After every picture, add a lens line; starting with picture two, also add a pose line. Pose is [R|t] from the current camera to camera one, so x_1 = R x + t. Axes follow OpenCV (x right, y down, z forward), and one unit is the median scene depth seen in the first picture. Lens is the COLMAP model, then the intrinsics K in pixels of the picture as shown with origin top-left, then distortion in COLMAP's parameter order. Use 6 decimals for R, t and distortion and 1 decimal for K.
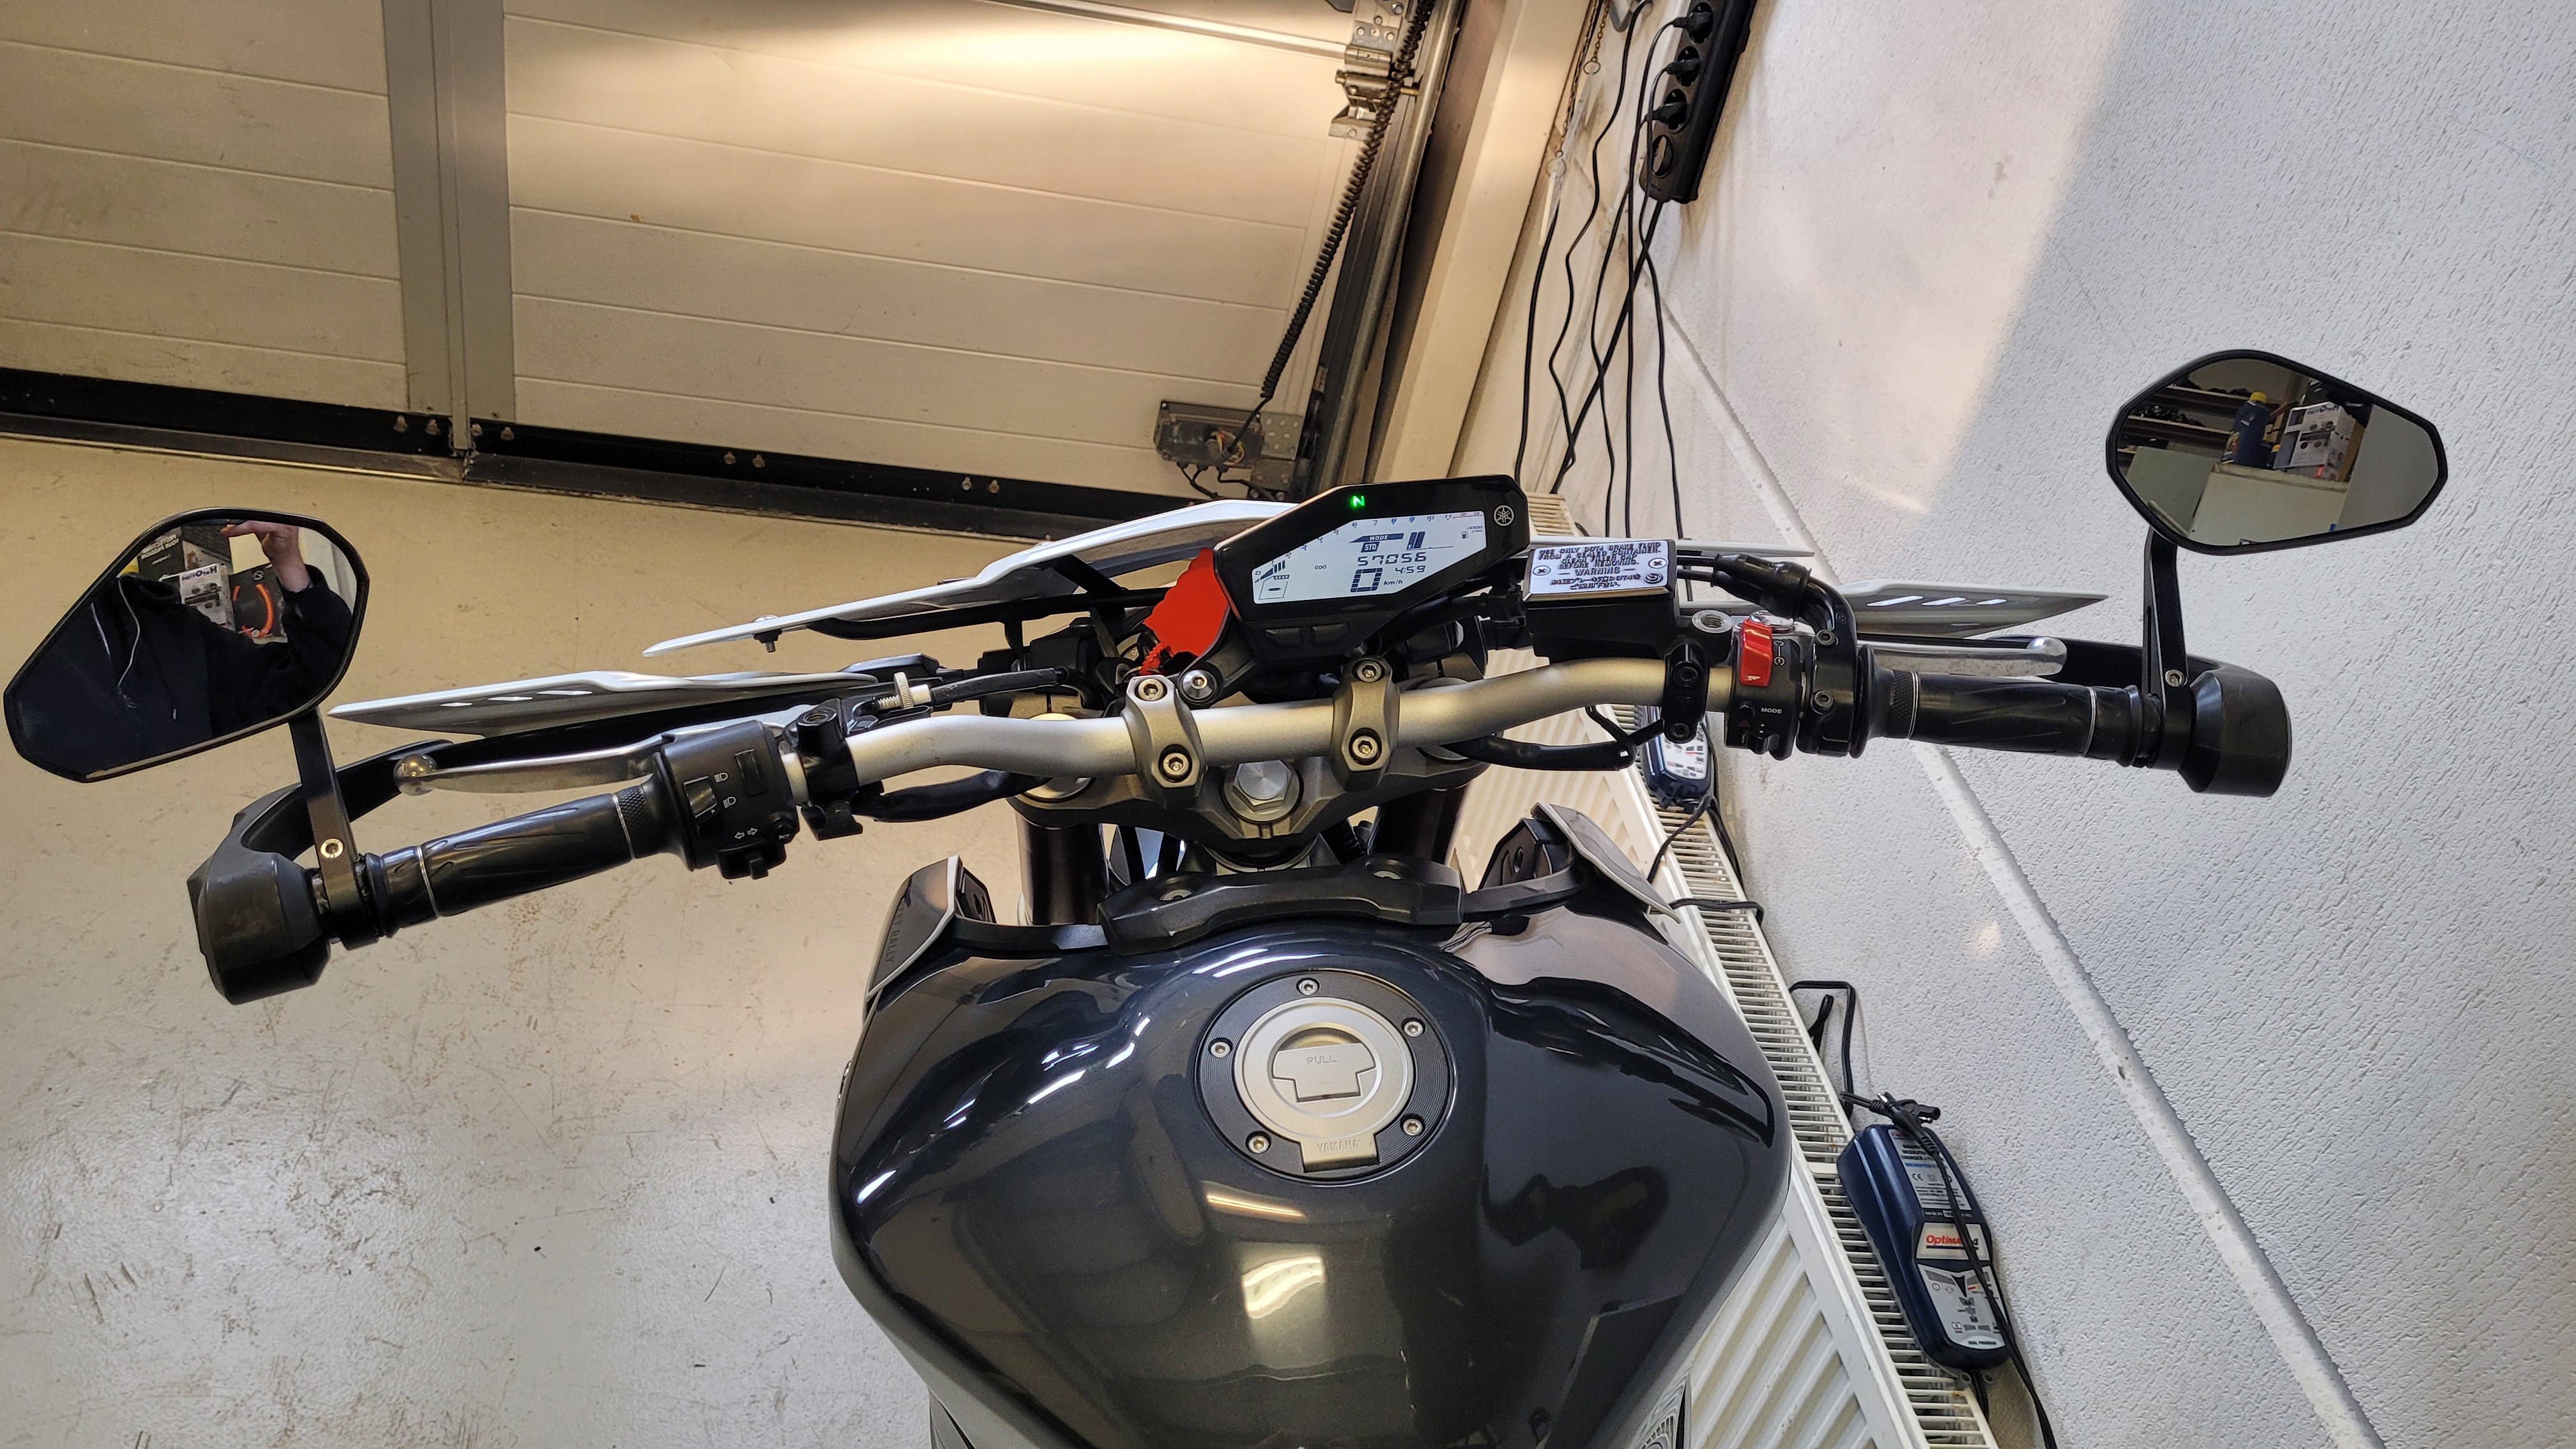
lens RADIAL K [[1950.3, 0, 1283.7], [0, 1950.3, 660.0], [0, 0, 1]] dist [0.058192, -0.055911]
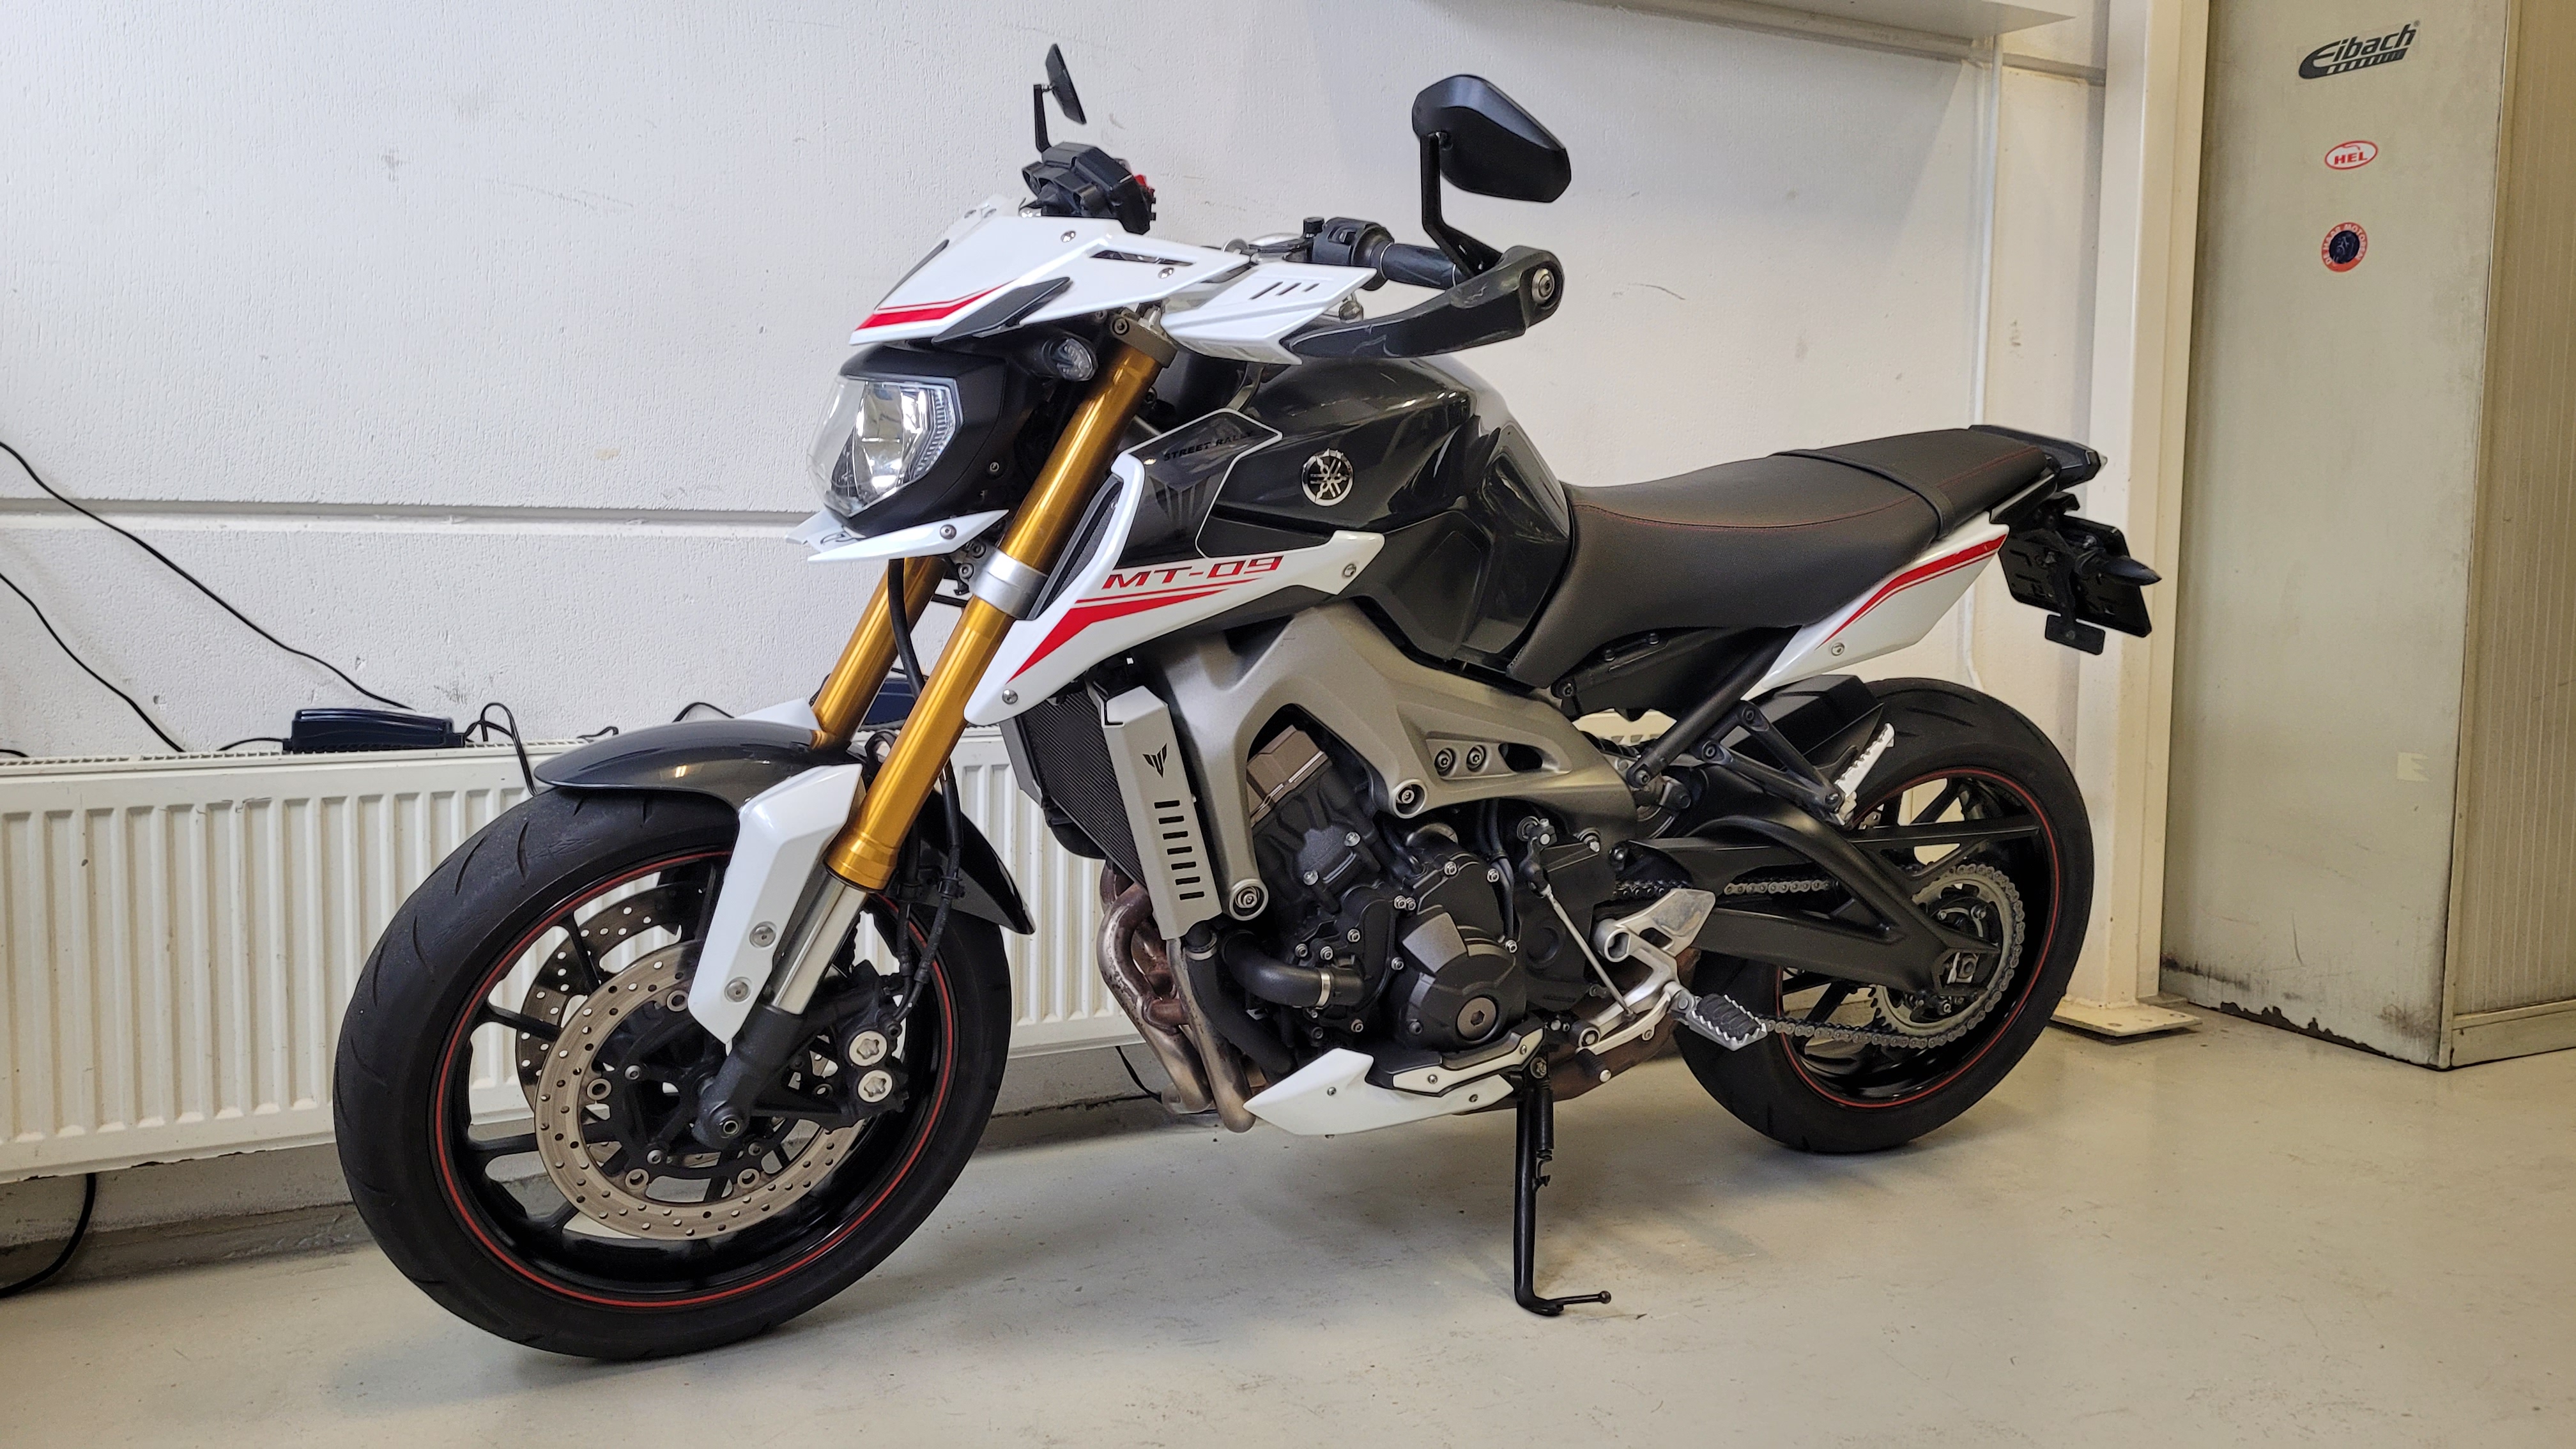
lens RADIAL K [[1950.3, 0, 1316.4], [0, 1950.3, 663.7], [0, 0, 1]] dist [0.058192, -0.055911]
pose [[-0.330425, -0.280737, 0.901114, -1.121824], [0.474446, 0.775941, 0.415712, -0.229063], [-0.815917, 0.564891, -0.123196, 0.796172]]
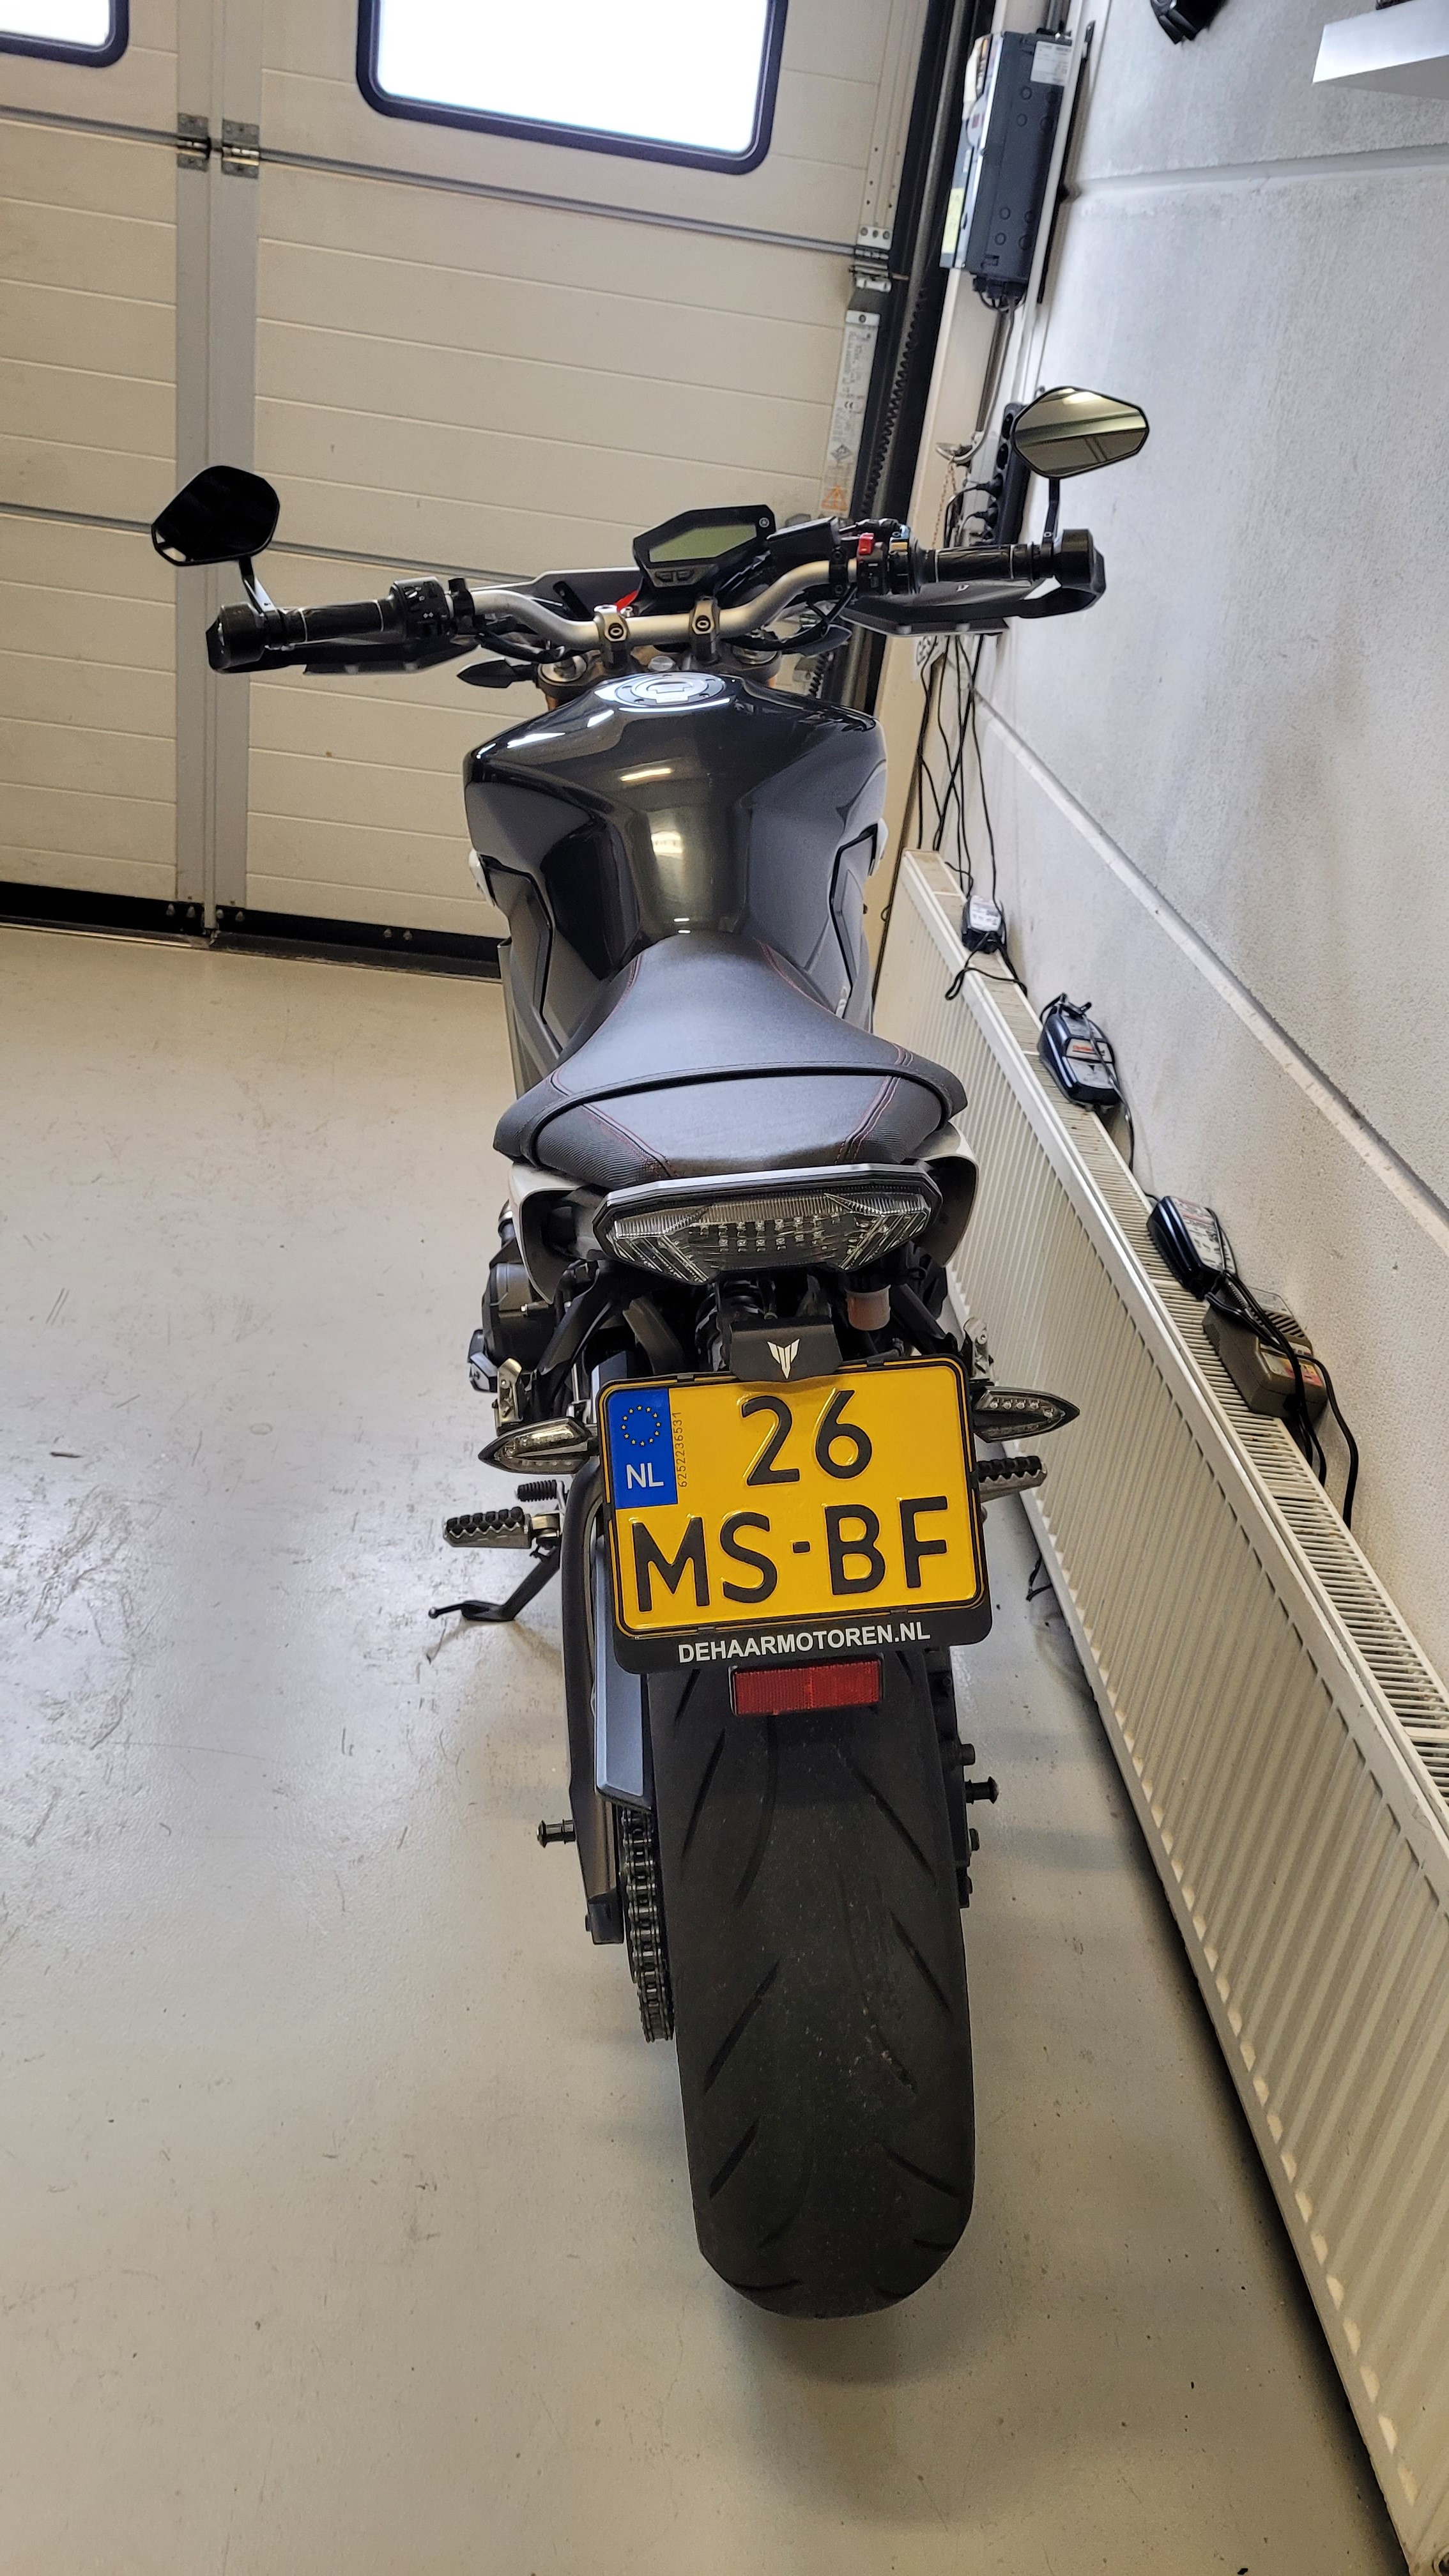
lens RADIAL K [[1950.3, 0, 727.1], [0, 1950.3, 1285.1], [0, 0, 1]] dist [0.058192, -0.055911]
pose [[0.995939, -0.031806, -0.084223, 0.137457], [0.018833, 0.988420, -0.150569, 0.659529], [0.088036, 0.148372, 0.985005, -0.625519]]
